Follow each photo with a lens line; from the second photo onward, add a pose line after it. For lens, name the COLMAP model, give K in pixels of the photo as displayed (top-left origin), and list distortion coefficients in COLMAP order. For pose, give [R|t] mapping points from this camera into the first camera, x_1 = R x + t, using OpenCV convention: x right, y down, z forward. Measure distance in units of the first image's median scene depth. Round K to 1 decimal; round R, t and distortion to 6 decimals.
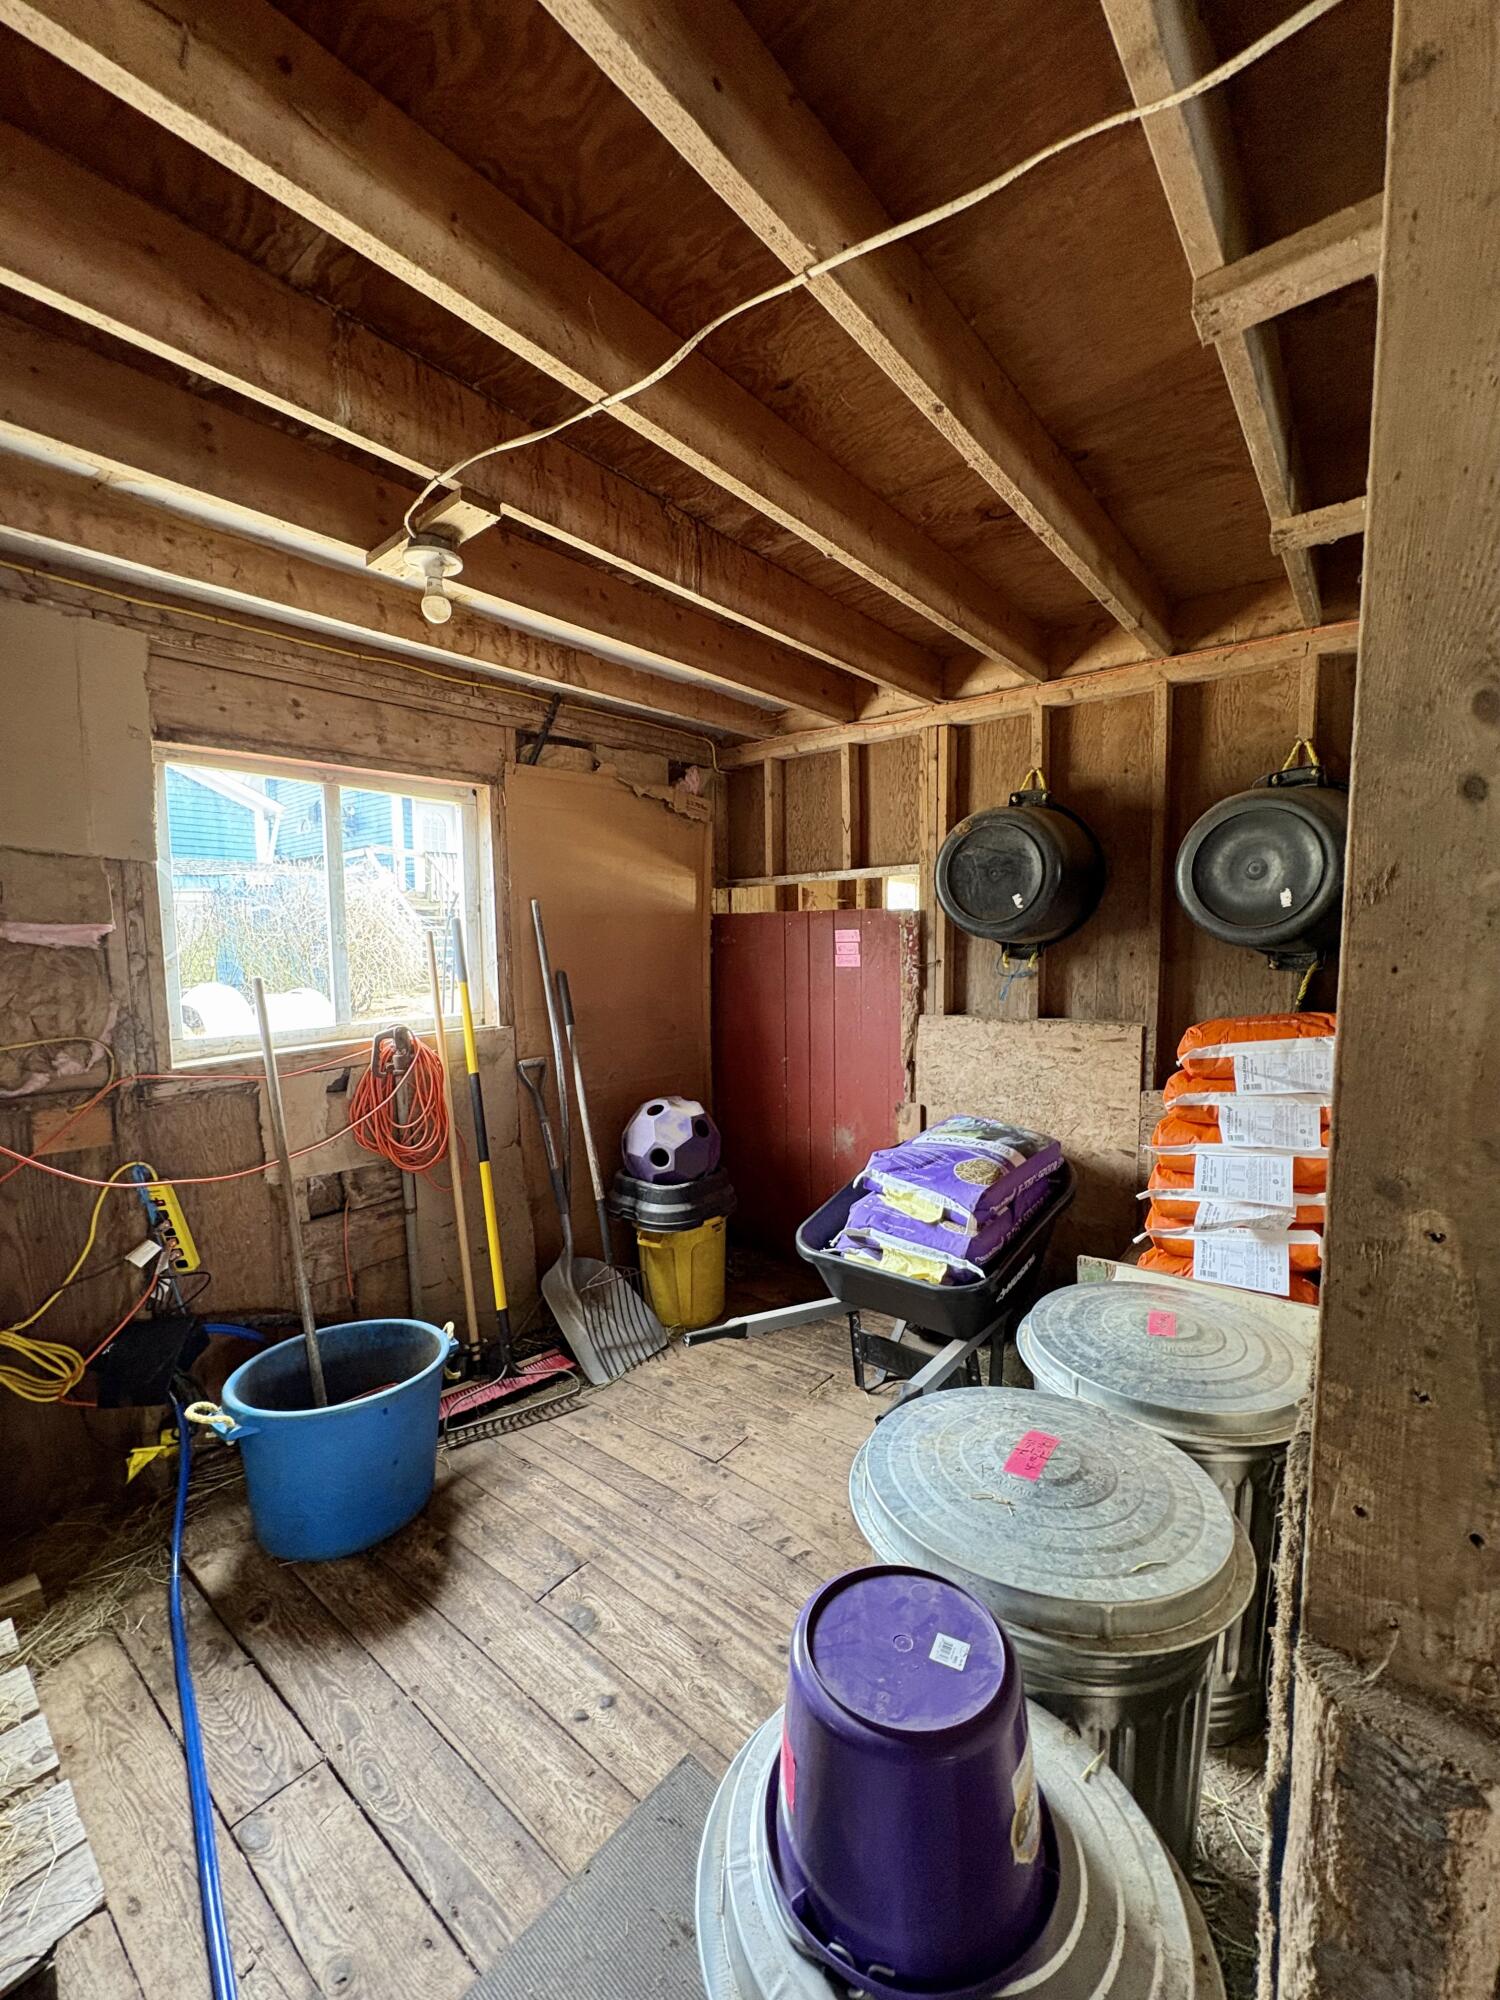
lens RADIAL K [[797.9, 0, 749.8], [0, 797.9, 1004.4], [0, 0, 1]] dist [-0.002815, 0.000154]
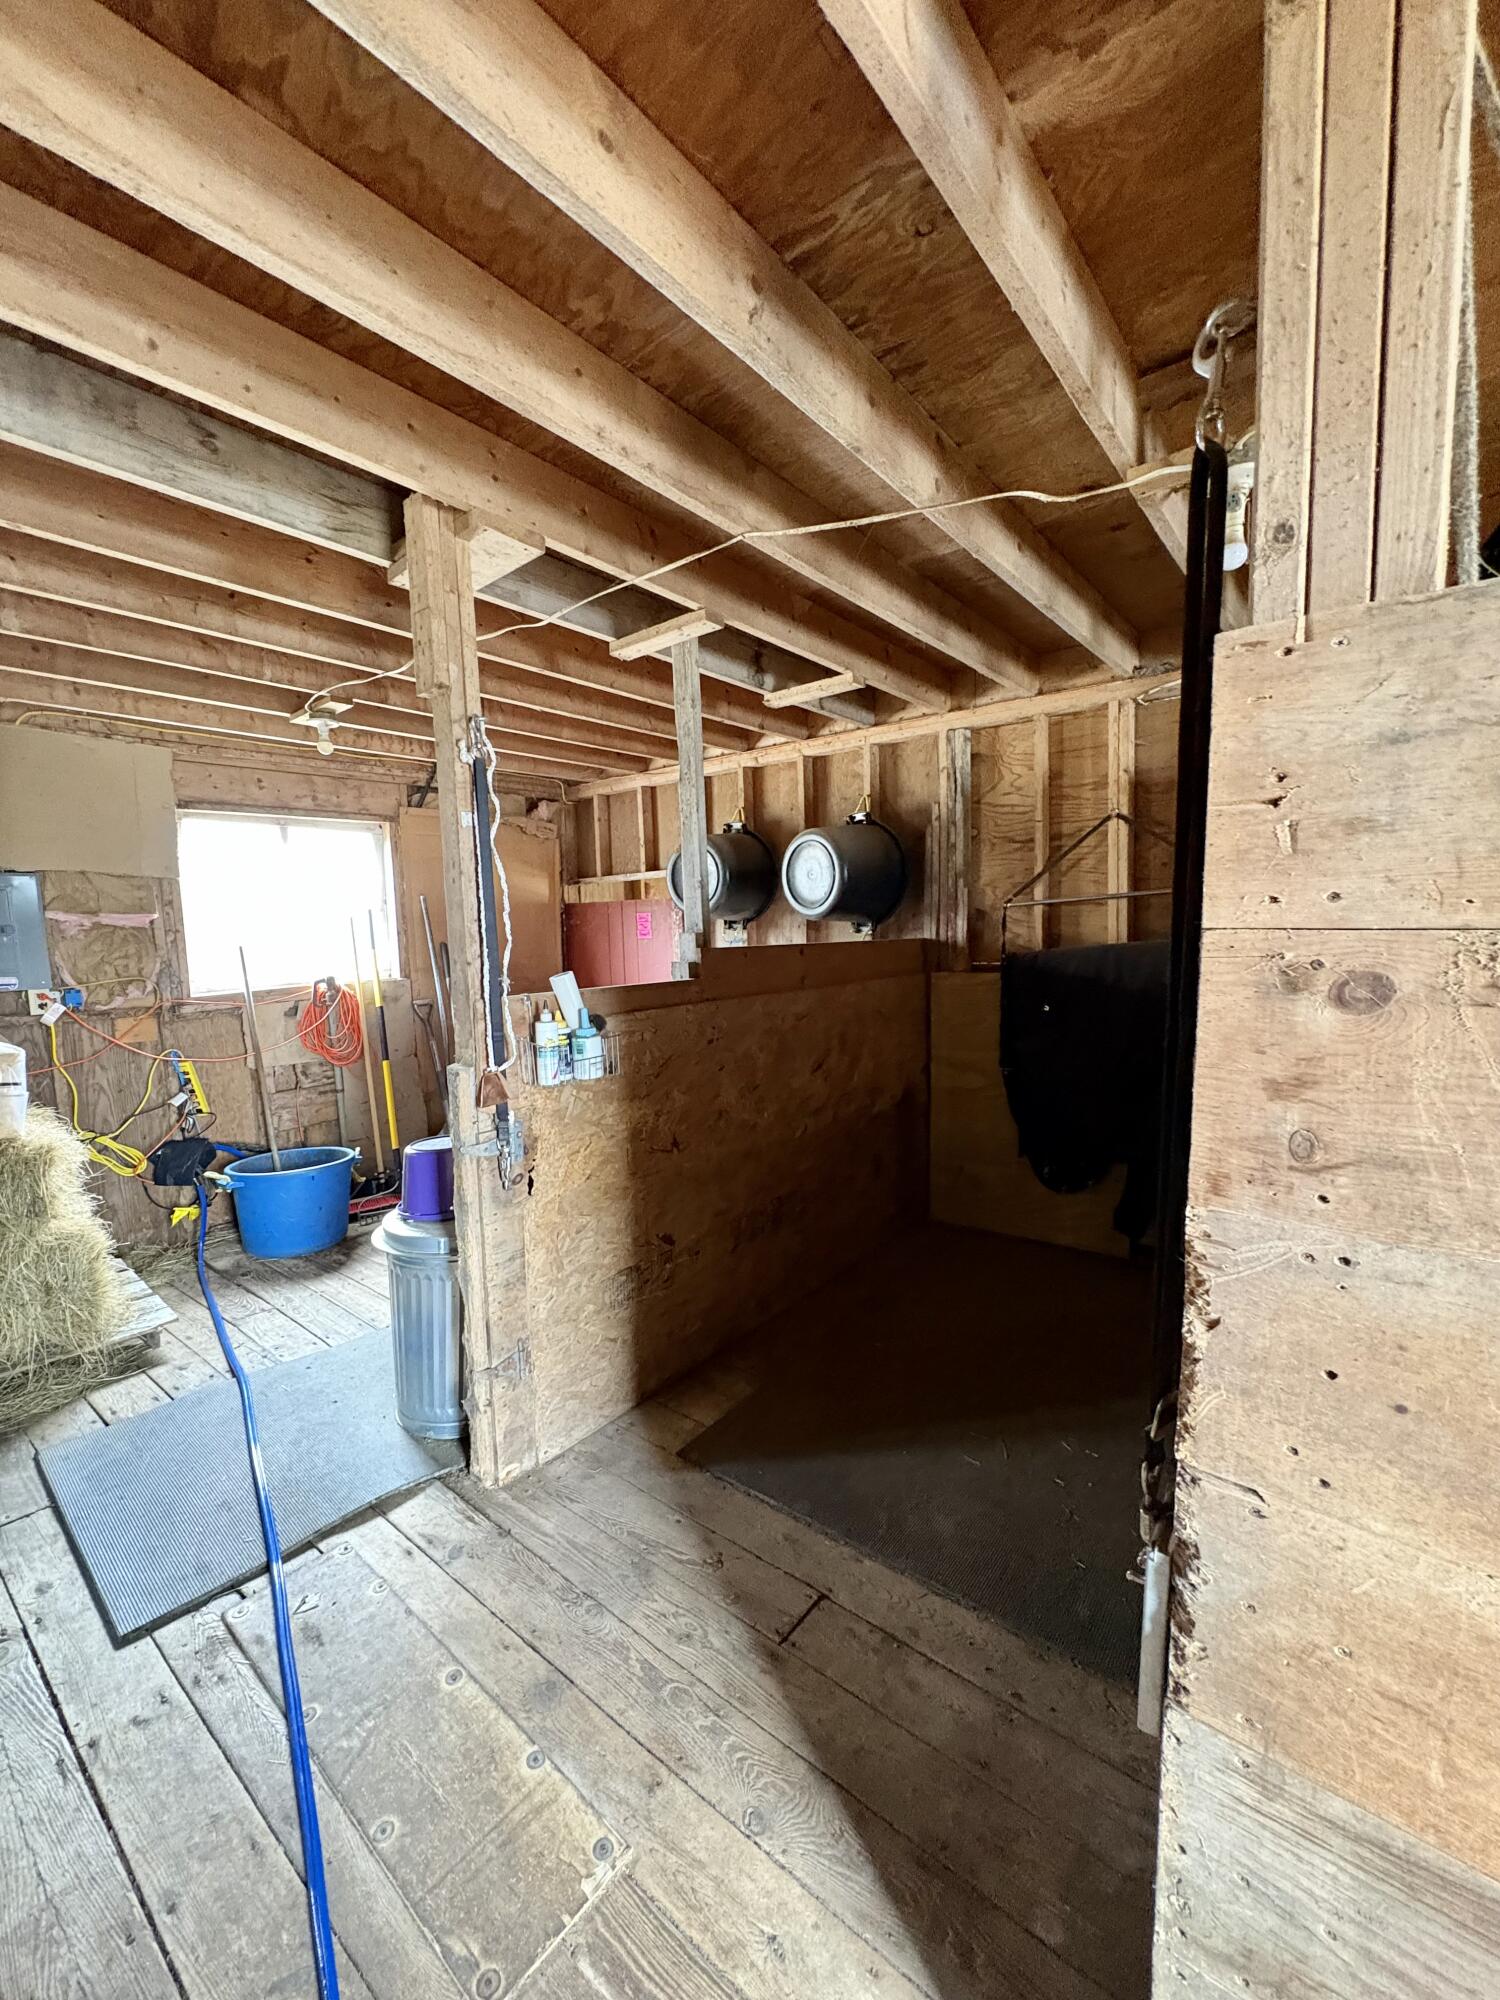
lens RADIAL K [[797.9, 0, 753.4], [0, 797.9, 1005.4], [0, 0, 1]] dist [-0.002815, 0.000154]
pose [[0.999911, -0.012751, 0.003981, 0.422238], [0.012683, 0.999780, 0.016694, 0.072849], [-0.004193, -0.016642, 0.999853, -0.635672]]
